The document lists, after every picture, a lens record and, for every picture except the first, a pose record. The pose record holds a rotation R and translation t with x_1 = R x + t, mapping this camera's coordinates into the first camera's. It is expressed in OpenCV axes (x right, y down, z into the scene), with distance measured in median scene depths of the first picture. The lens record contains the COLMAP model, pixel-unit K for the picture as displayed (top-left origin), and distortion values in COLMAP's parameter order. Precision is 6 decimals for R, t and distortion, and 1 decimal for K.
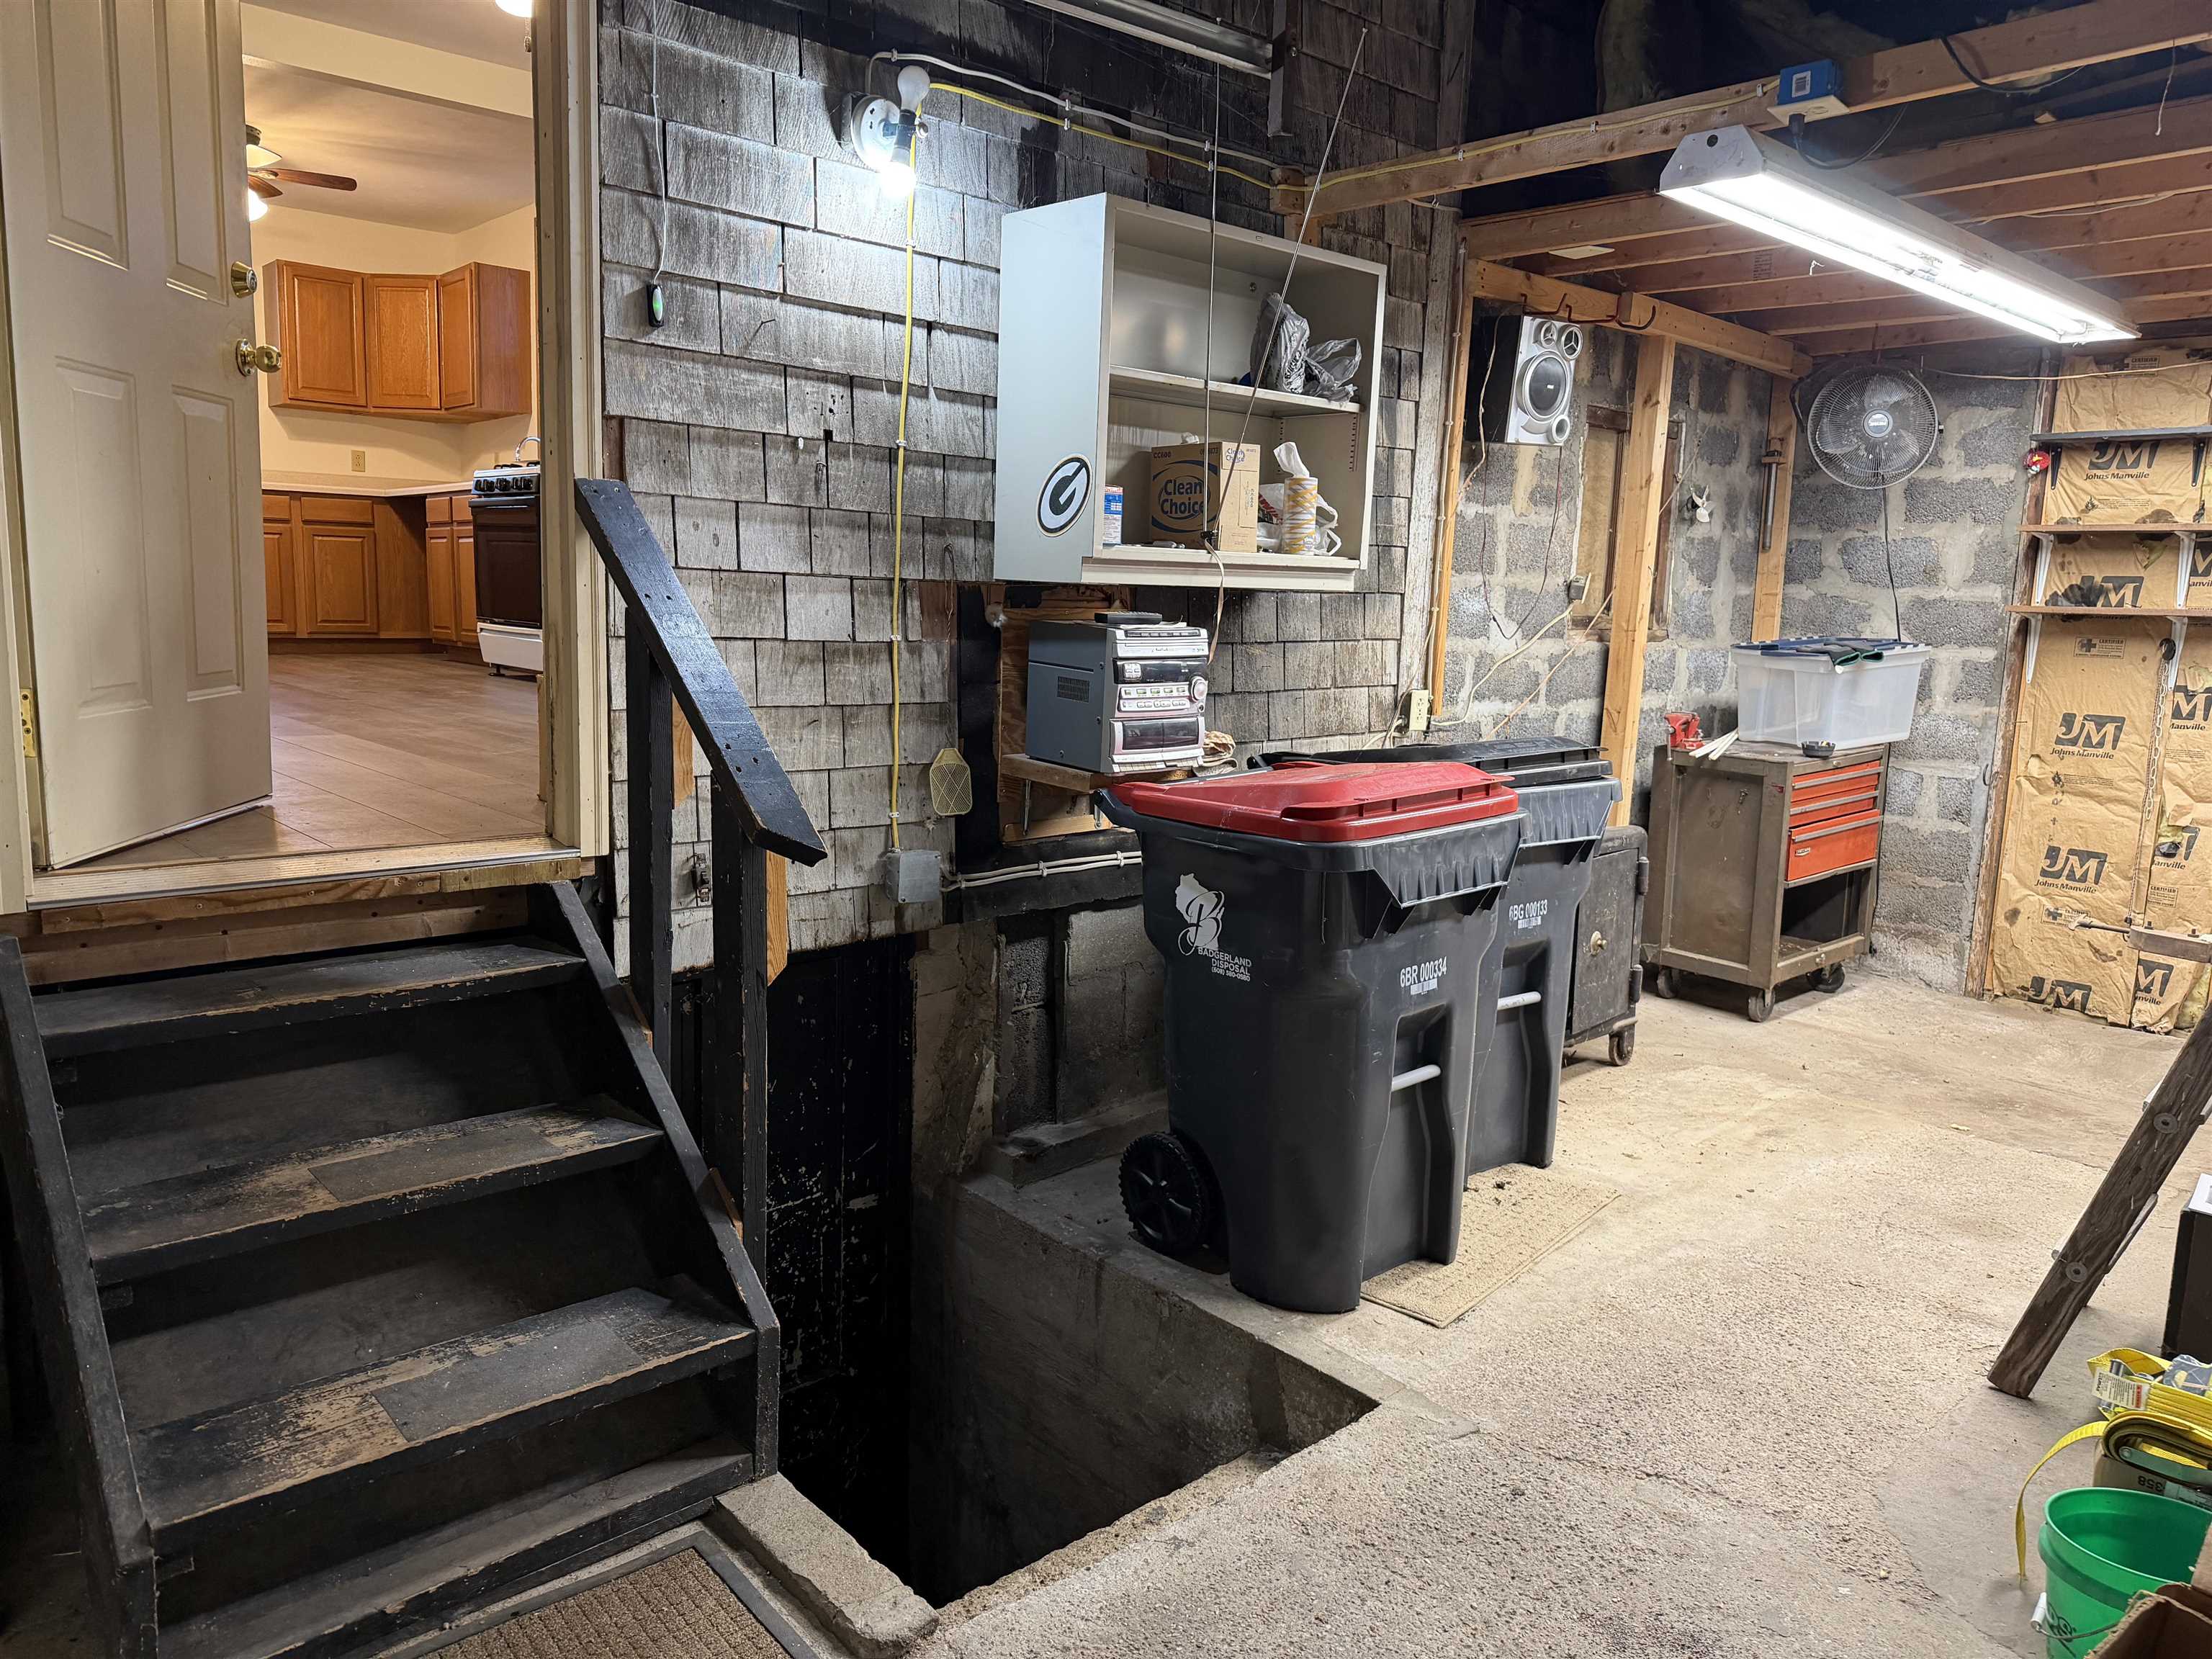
lens RADIAL K [[1563.6, 0, 1106.0], [0, 1563.6, 829.5], [0, 0, 1]] dist [0.003297, 0.001325]
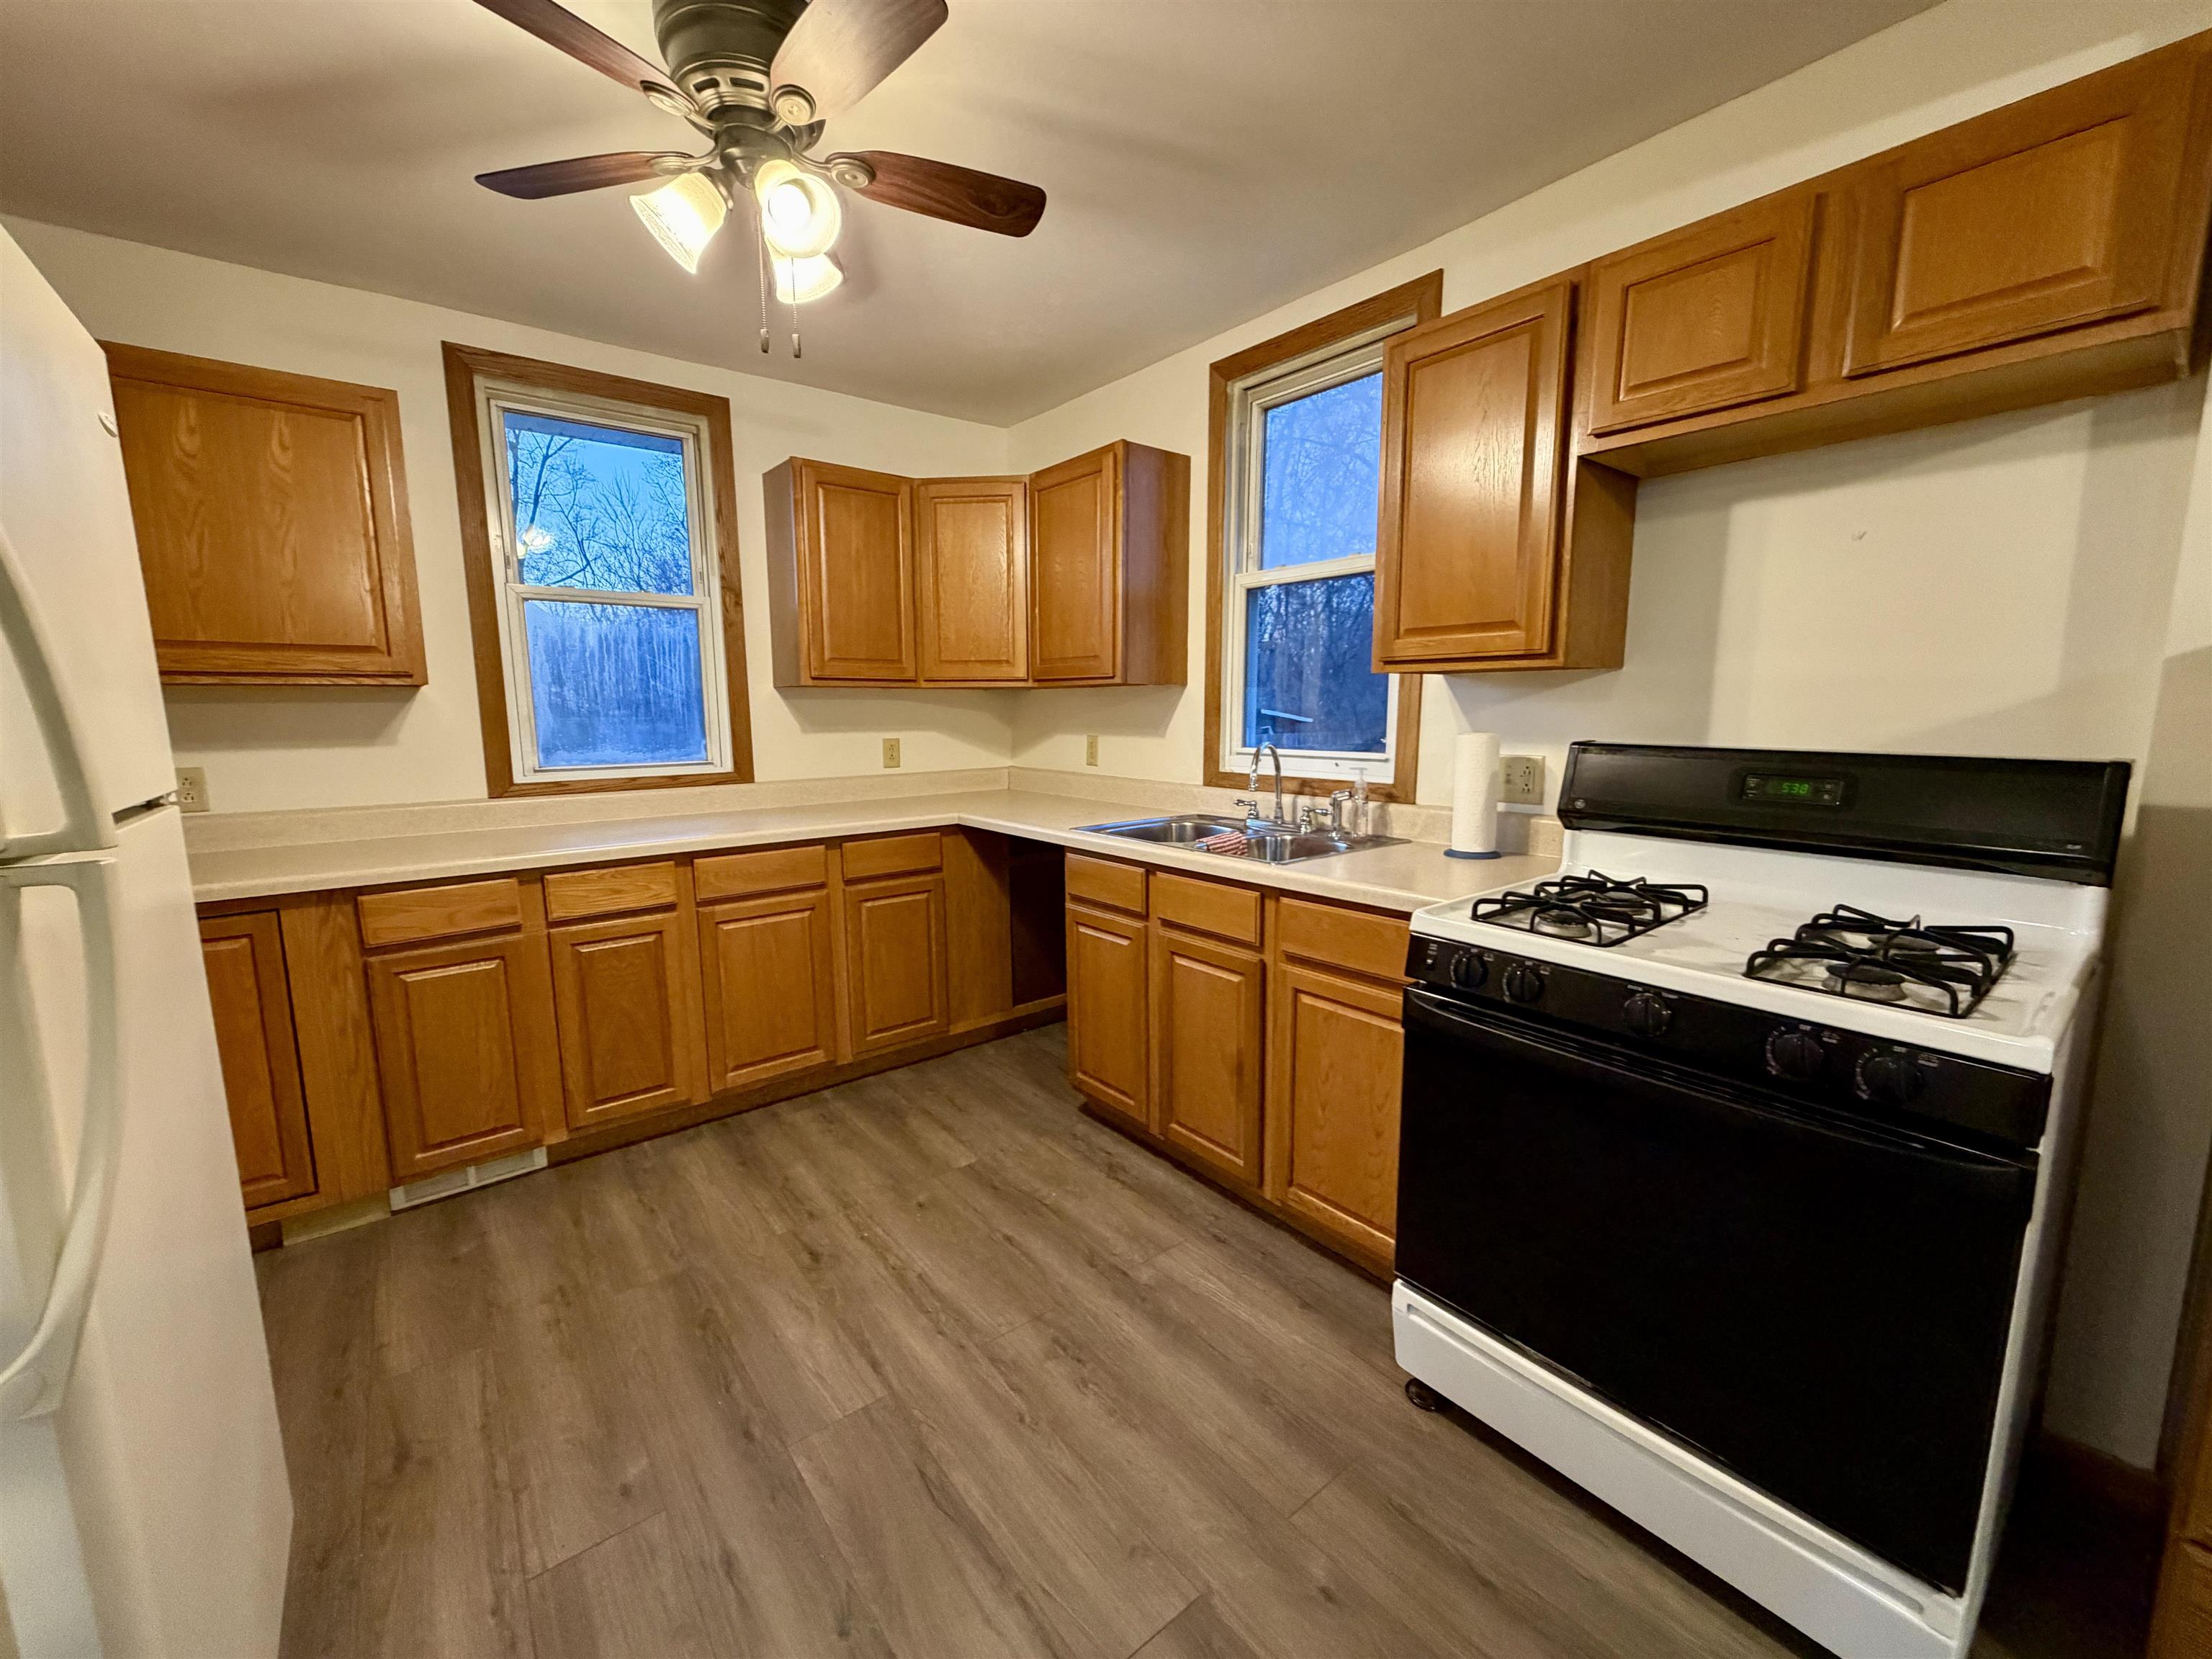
lens RADIAL K [[880.9, 0, 1102.1], [0, 880.9, 829.2], [0, 0, 1]] dist [0.000318, 0.000293]
pose [[0.997954, -0.032475, -0.055072, -0.378694], [0.031740, 0.999396, -0.014172, -0.201124], [0.055499, 0.012395, 0.998382, 0.637677]]
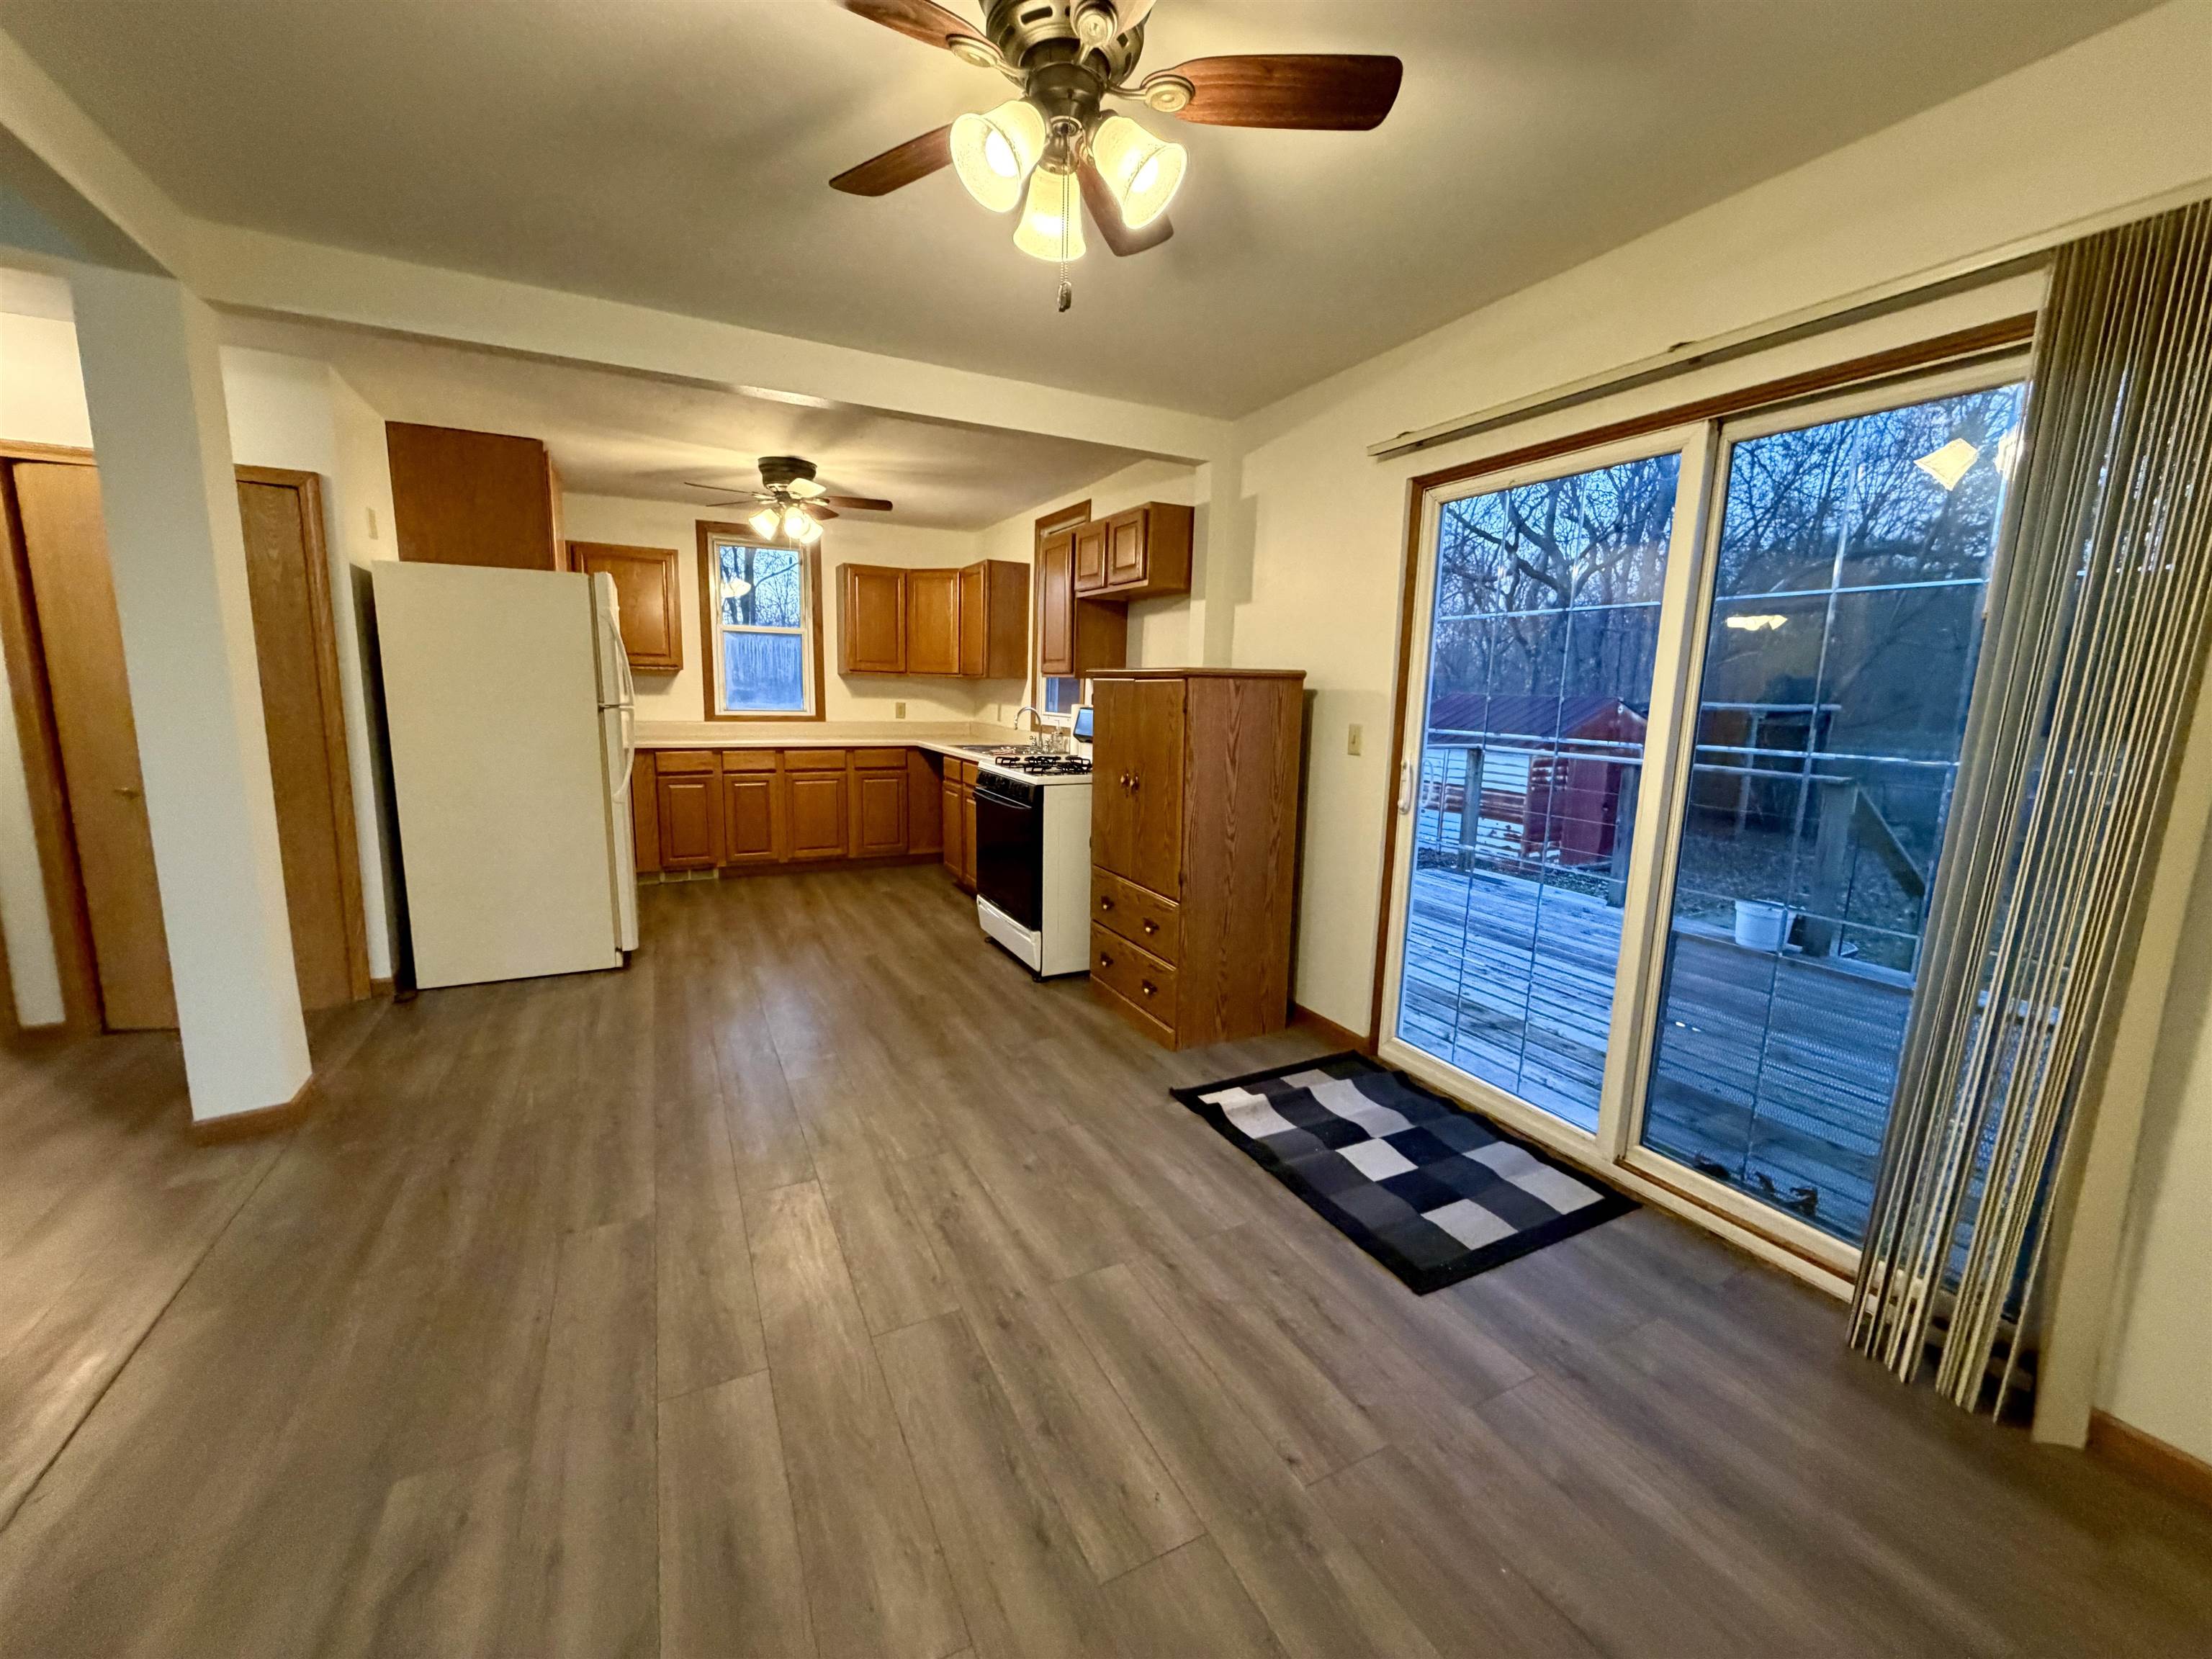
lens RADIAL K [[886.4, 0, 1106.0], [0, 886.4, 829.5], [0, 0, 1]] dist [0.001430, 0.000054]
pose [[0.968252, 0.031634, -0.247968, -0.130072], [-0.032028, 0.999484, 0.002446, -0.149617], [0.247918, 0.005574, 0.968765, 0.339099]]
